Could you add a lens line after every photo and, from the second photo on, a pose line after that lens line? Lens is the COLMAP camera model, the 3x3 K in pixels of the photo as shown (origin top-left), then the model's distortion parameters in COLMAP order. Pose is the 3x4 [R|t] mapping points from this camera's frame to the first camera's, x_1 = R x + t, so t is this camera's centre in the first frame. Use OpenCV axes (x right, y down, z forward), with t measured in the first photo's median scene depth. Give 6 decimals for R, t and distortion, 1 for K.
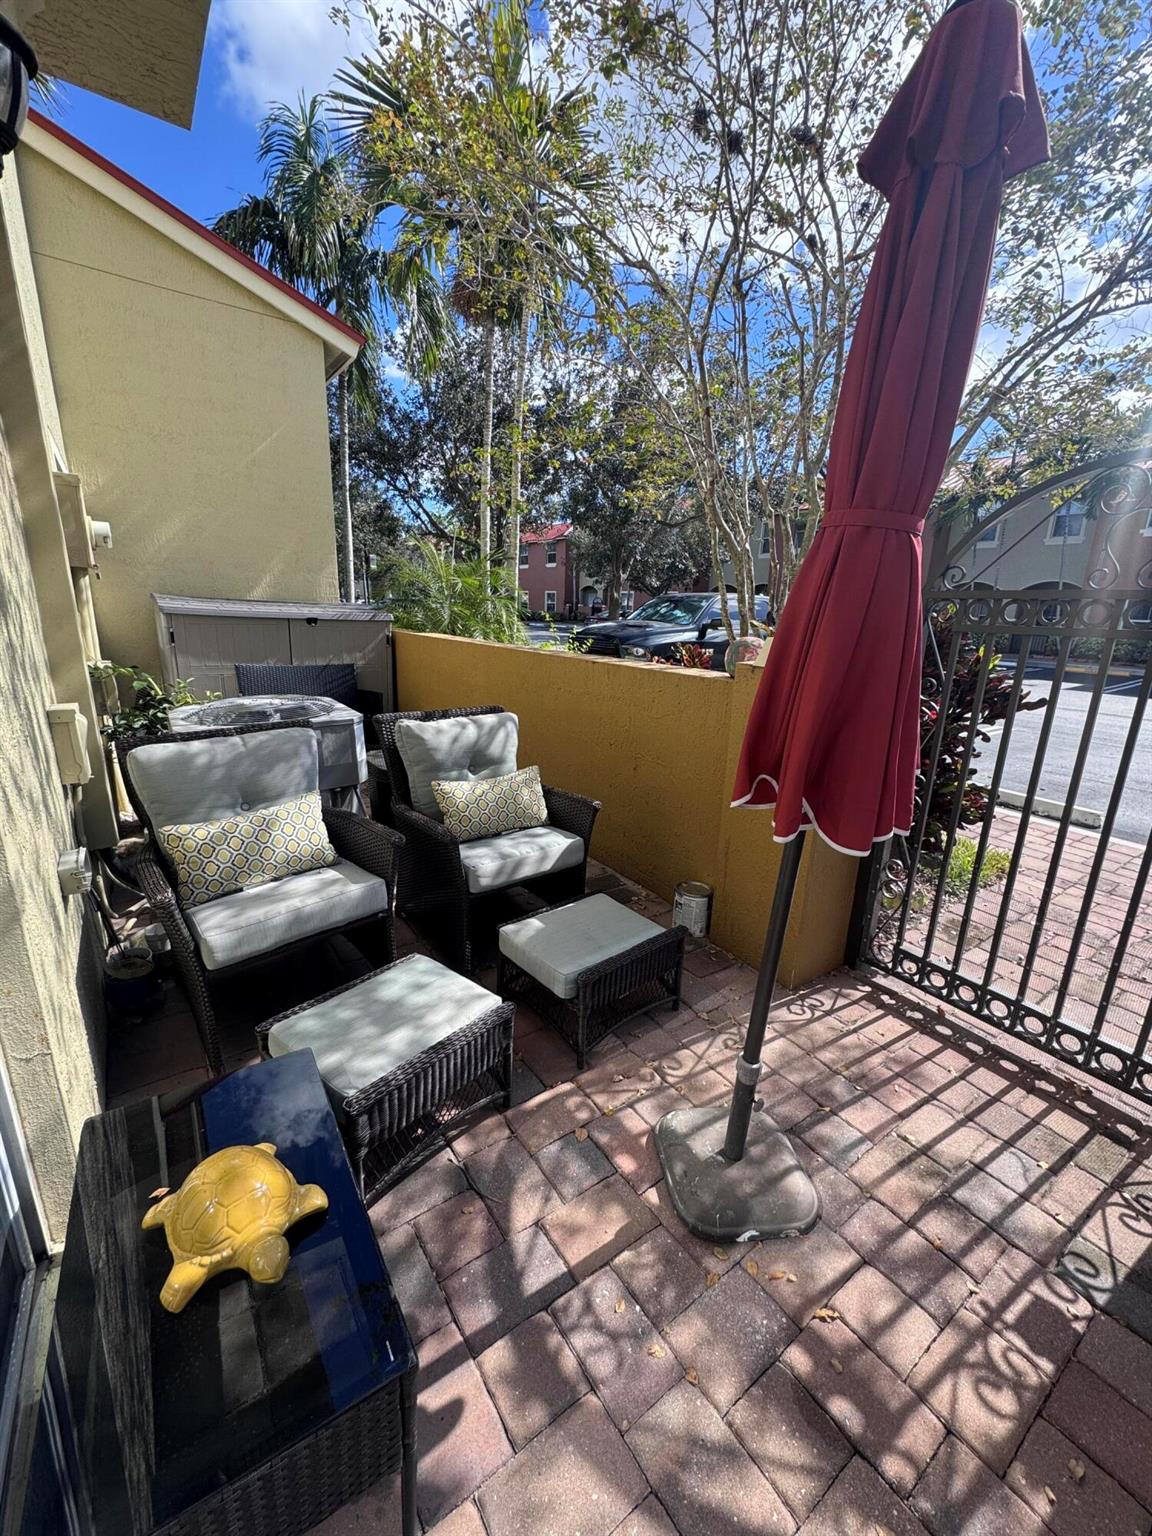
lens RADIAL K [[617.8, 0, 577.2], [0, 617.8, 767.9], [0, 0, 1]] dist [-0.002876, 0.000771]
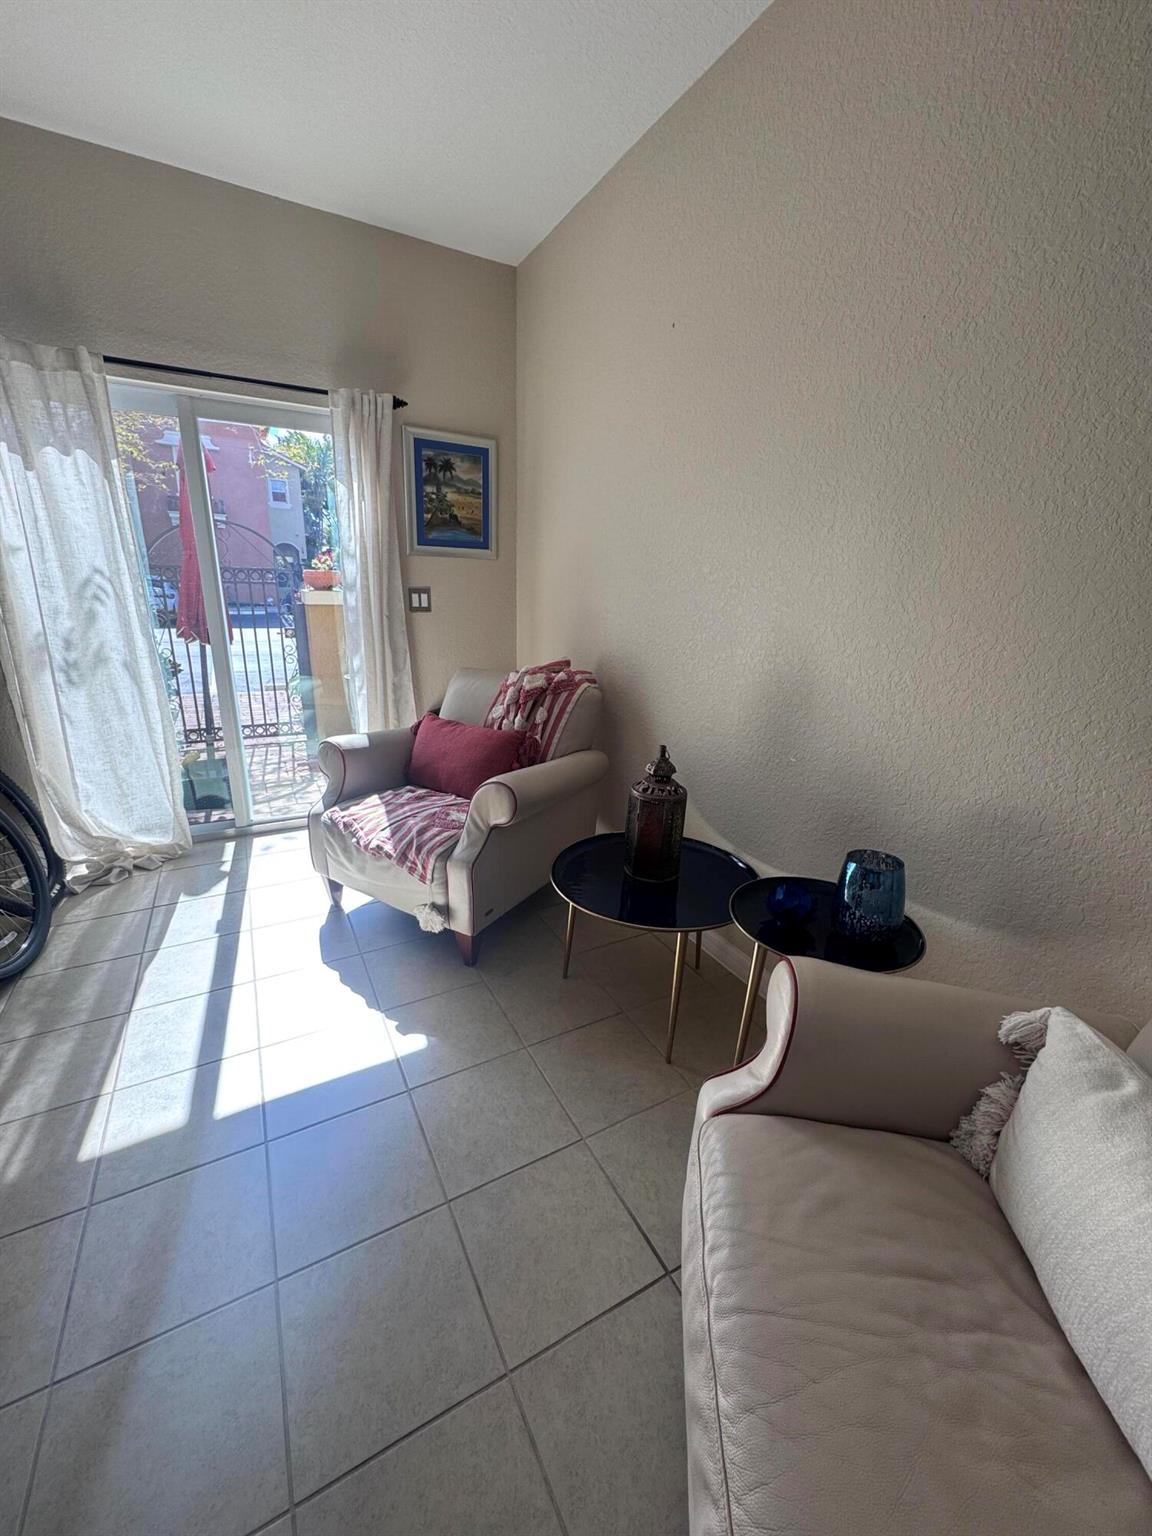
lens RADIAL K [[617.8, 0, 574.9], [0, 617.8, 767.3], [0, 0, 1]] dist [-0.002876, 0.000771]
pose [[0.126143, -0.310726, 0.942092, -2.406997], [0.250791, 0.928817, 0.272767, 0.278767], [-0.959787, 0.201861, 0.195091, -1.240358]]
